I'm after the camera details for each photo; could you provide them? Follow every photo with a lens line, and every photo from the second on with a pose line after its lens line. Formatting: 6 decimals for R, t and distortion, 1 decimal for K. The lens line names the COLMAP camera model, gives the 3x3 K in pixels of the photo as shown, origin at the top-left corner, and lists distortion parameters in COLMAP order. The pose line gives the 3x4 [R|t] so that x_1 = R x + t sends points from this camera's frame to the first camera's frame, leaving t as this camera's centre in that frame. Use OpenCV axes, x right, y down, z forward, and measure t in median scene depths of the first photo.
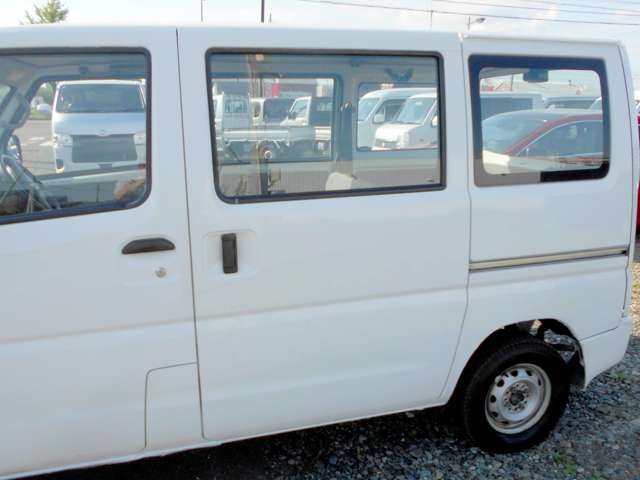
lens RADIAL K [[540.3, 0, 319.4], [0, 540.3, 235.0], [0, 0, 1]] dist [-0.031703, 0.015073]
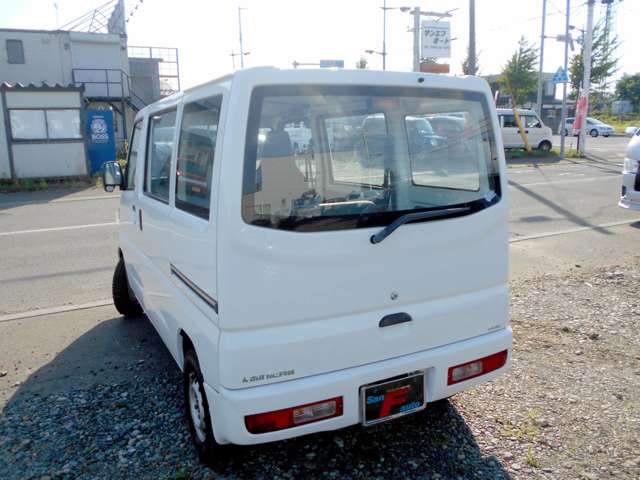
lens RADIAL K [[540.3, 0, 319.4], [0, 540.3, 240.4], [0, 0, 1]] dist [-0.031703, 0.015073]
pose [[0.186451, 0.185530, -0.964787, 1.437513], [-0.210055, 0.966828, 0.145328, -0.241803], [0.959746, 0.175561, 0.219237, 0.948070]]
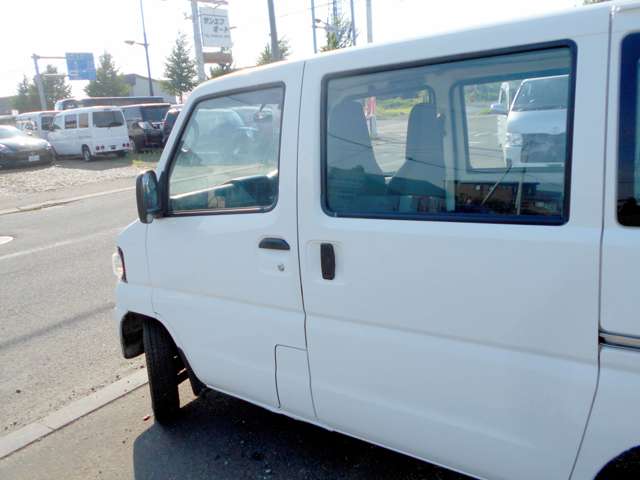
lens RADIAL K [[540.3, 0, 320.6], [0, 540.3, 238.5], [0, 0, 1]] dist [-0.031703, 0.015073]
pose [[0.602584, 0.130642, -0.787290, 0.538121], [-0.112462, 0.990566, 0.078297, -0.075413], [0.790092, 0.041359, 0.611592, 0.248829]]
